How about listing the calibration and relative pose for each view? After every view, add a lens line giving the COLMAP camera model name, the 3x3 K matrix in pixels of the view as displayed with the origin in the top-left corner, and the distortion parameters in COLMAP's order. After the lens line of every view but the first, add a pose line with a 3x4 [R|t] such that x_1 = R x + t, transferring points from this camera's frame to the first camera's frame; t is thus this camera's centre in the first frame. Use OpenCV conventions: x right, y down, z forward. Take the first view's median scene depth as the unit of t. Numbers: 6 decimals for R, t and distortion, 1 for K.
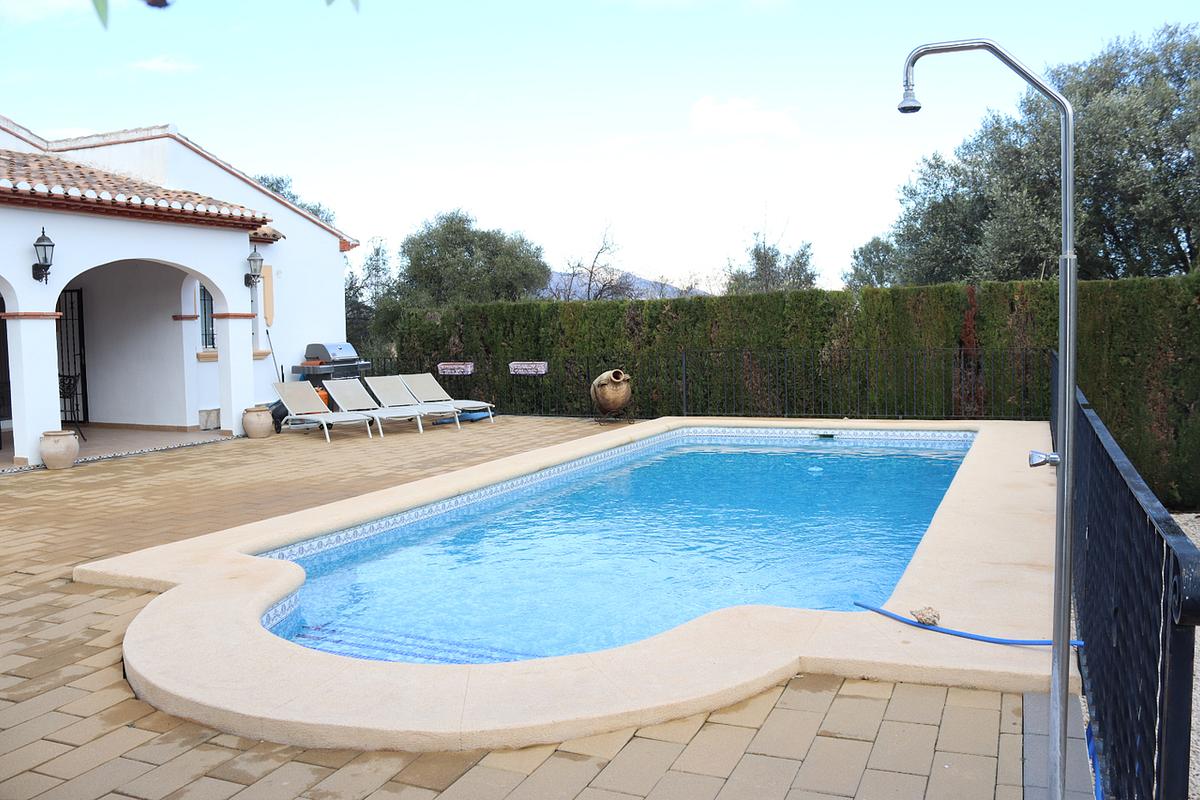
lens RADIAL K [[1000.4, 0, 611.1], [0, 1000.4, 401.0], [0, 0, 1]] dist [-0.174477, 0.164693]
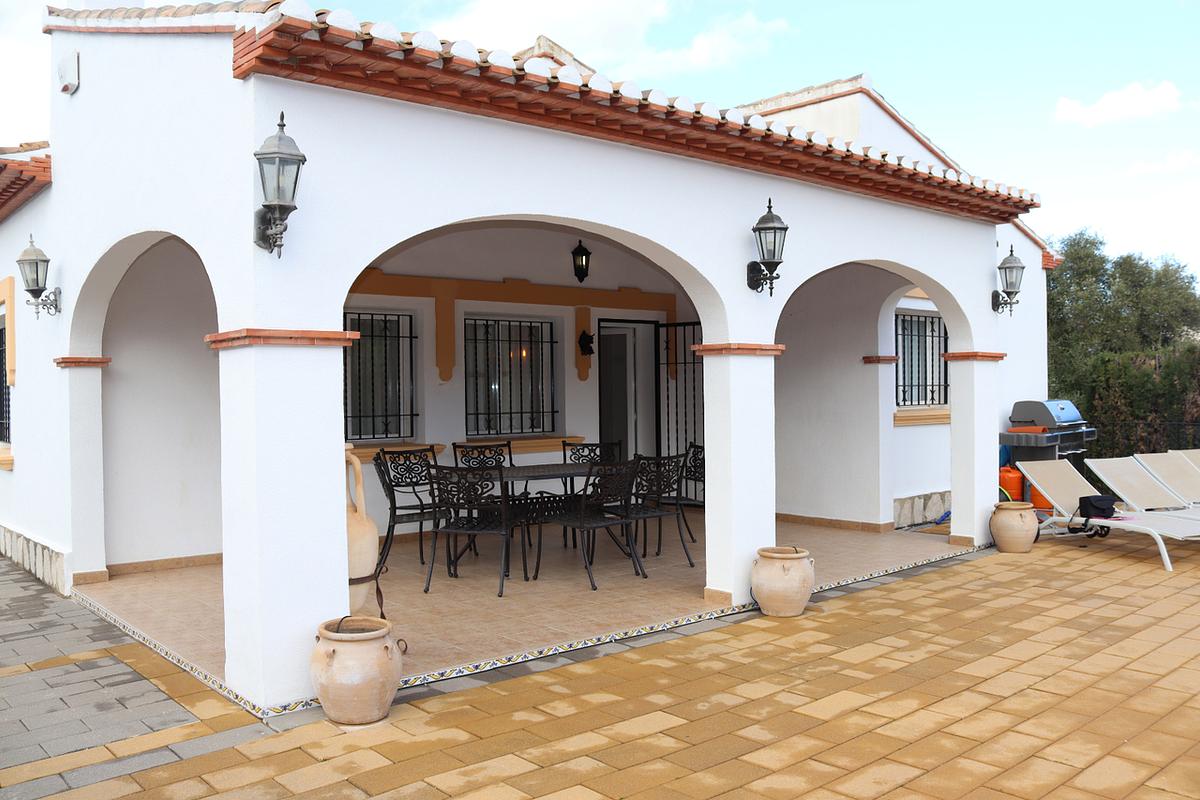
lens RADIAL K [[1000.4, 0, 611.1], [0, 1000.4, 401.0], [0, 0, 1]] dist [-0.174477, 0.164693]
pose [[0.901429, 0.010250, -0.432805, -0.329257], [-0.033858, 0.998327, -0.046876, -0.020755], [0.431600, 0.056909, 0.900268, 0.331629]]
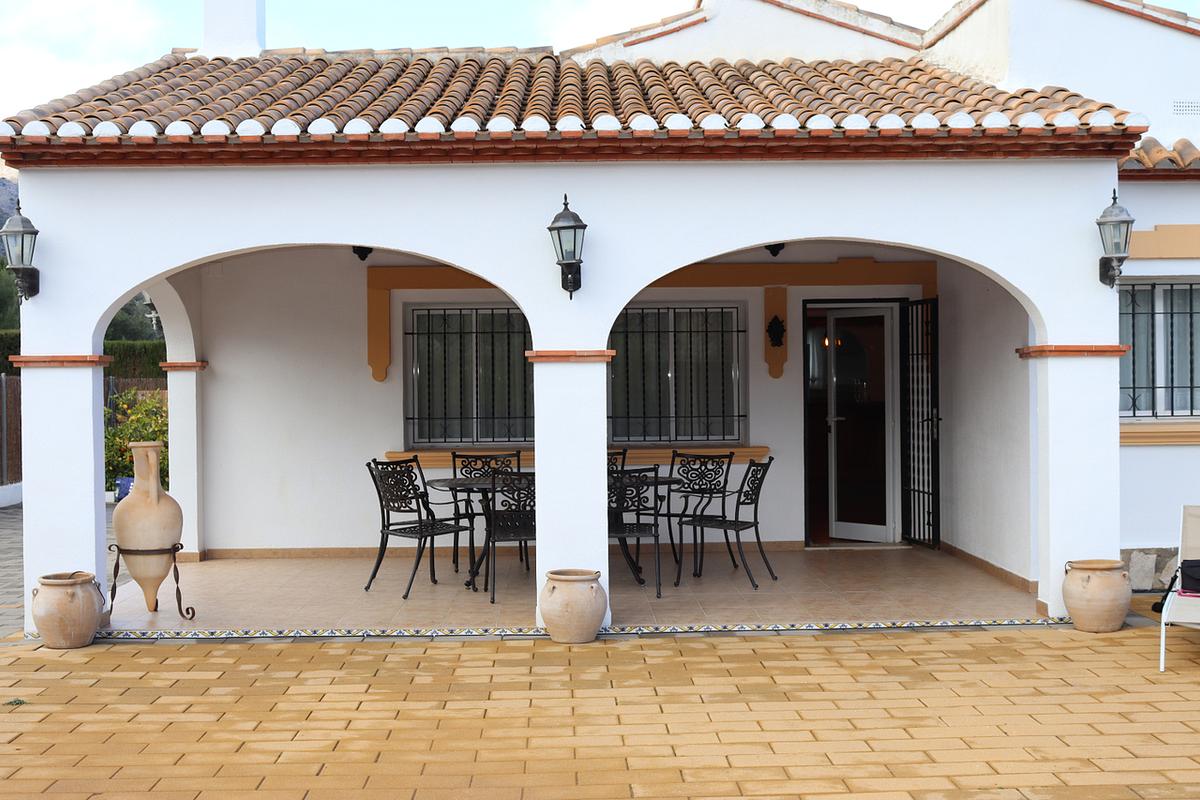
lens RADIAL K [[1606.0, 0, 600.0], [0, 1606.0, 400.0], [0, 0, 1]] dist [-0.033850, -0.025273]
pose [[0.419113, 0.023966, -0.907618, 0.196127], [-0.061977, 0.998075, -0.002265, -0.050163], [0.905816, 0.057201, 0.419792, 0.504155]]
